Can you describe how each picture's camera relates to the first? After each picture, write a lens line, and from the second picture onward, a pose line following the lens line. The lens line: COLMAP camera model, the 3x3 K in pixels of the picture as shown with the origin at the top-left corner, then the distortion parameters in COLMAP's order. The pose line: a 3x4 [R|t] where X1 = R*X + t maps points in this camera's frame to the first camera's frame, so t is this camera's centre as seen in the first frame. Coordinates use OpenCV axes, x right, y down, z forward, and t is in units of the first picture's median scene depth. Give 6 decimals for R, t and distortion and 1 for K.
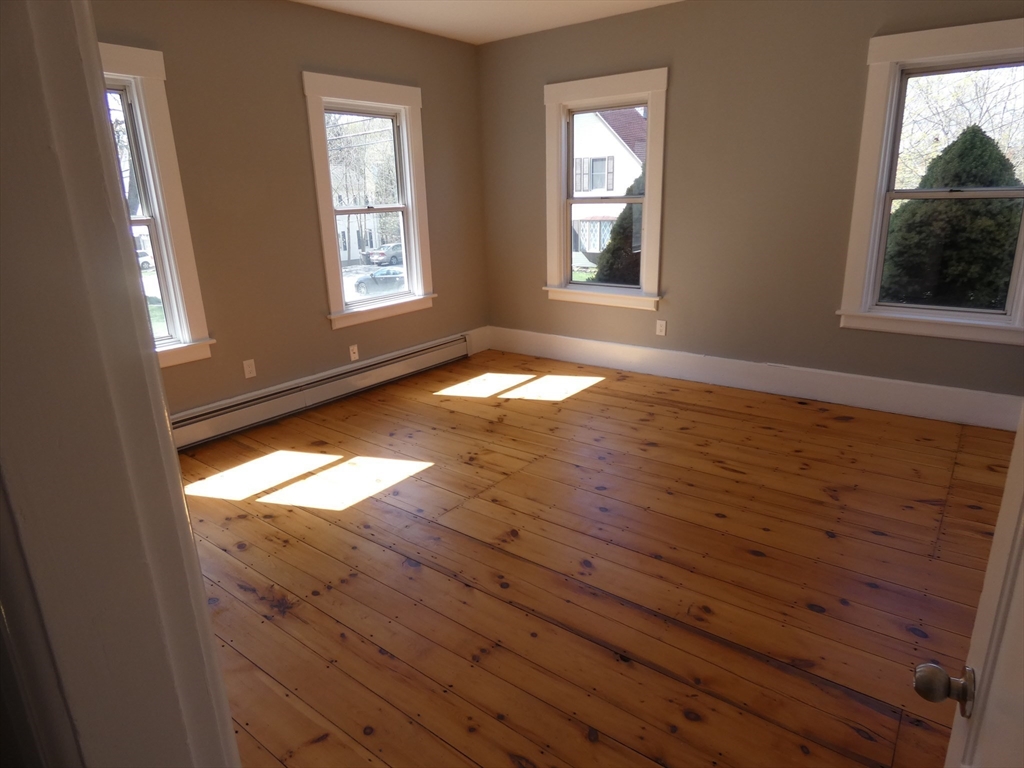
lens RADIAL K [[611.8, 0, 519.5], [0, 611.8, 379.7], [0, 0, 1]] dist [0.000371, 0.000453]
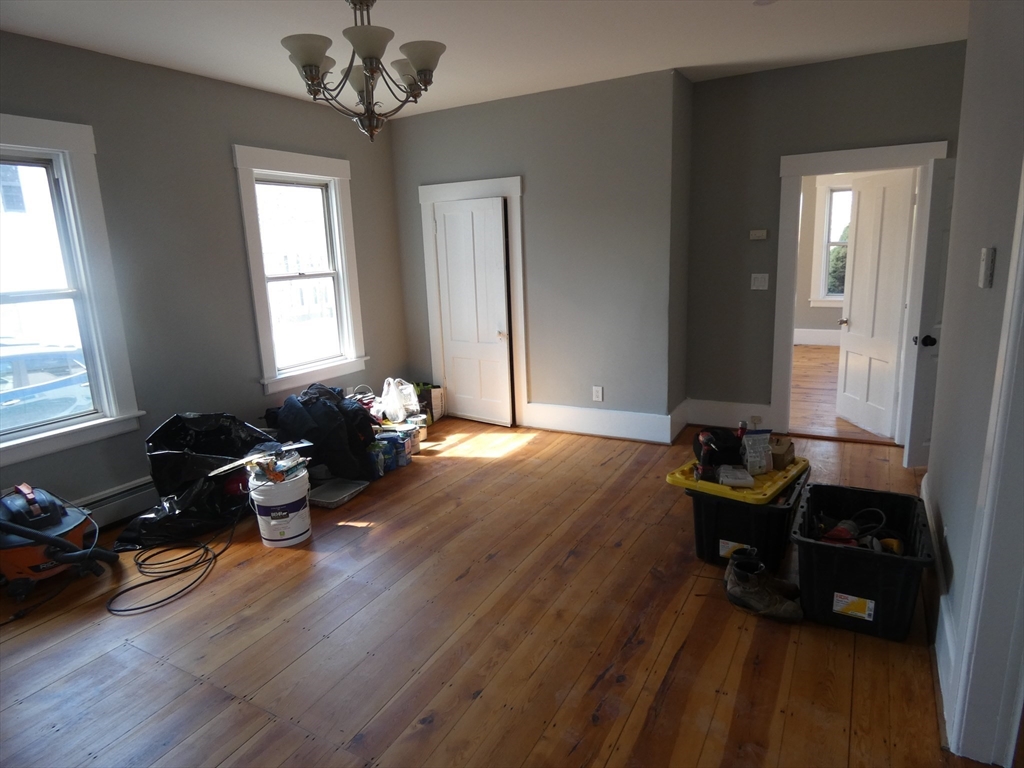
lens RADIAL K [[611.8, 0, 519.5], [0, 611.8, 379.7], [0, 0, 1]] dist [0.000371, 0.000453]
pose [[0.991246, -0.041970, 0.125177, -0.730309], [0.054054, 0.994031, -0.094761, 0.304759], [-0.120453, 0.100697, 0.987599, -0.912303]]
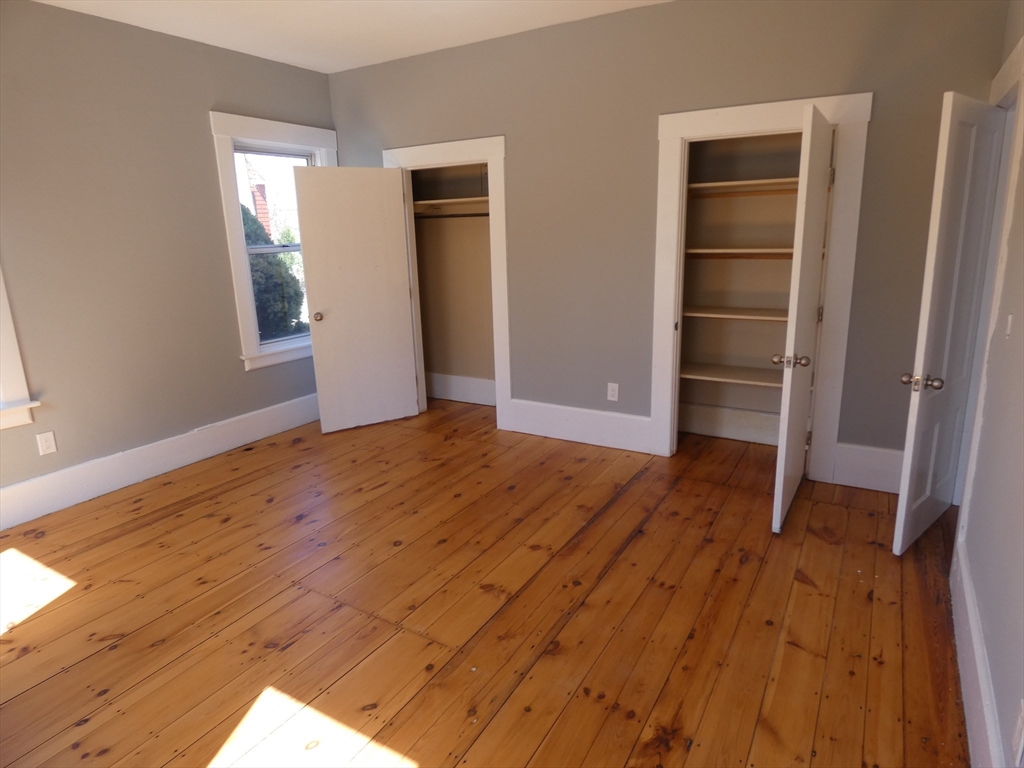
lens RADIAL K [[611.8, 0, 519.5], [0, 611.8, 379.7], [0, 0, 1]] dist [0.000371, 0.000453]
pose [[-0.112490, -0.203883, 0.972511, -0.587005], [0.319969, 0.919159, 0.229709, -0.165792], [-0.940726, 0.337014, -0.038160, 0.594425]]
